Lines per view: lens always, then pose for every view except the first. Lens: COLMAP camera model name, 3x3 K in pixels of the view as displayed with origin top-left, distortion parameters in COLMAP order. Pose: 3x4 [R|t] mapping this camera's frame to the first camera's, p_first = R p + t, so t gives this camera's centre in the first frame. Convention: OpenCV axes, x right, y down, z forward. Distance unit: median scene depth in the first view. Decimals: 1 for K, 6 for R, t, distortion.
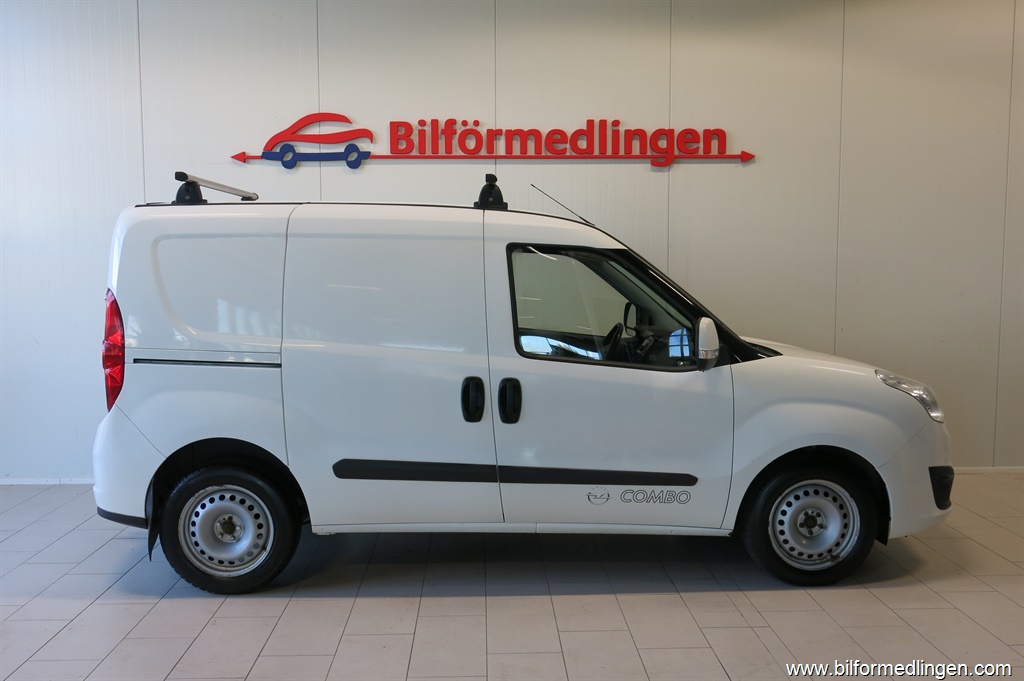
lens RADIAL K [[924.5, 0, 512.0], [0, 924.5, 340.5], [0, 0, 1]] dist [-0.008825, -0.006112]
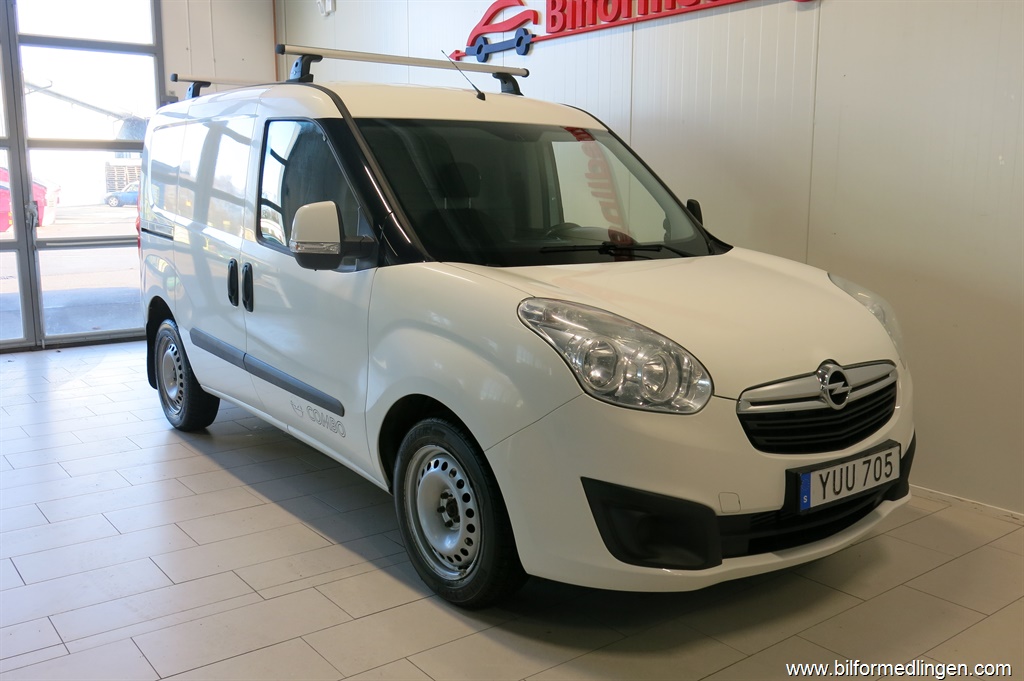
lens RADIAL K [[924.5, 0, 512.0], [0, 924.5, 340.5], [0, 0, 1]] dist [-0.008825, -0.006112]
pose [[0.578575, 0.137247, -0.803999, 0.876107], [-0.074877, 0.990516, 0.115204, -0.009457], [0.812185, -0.006453, 0.583364, 0.631675]]
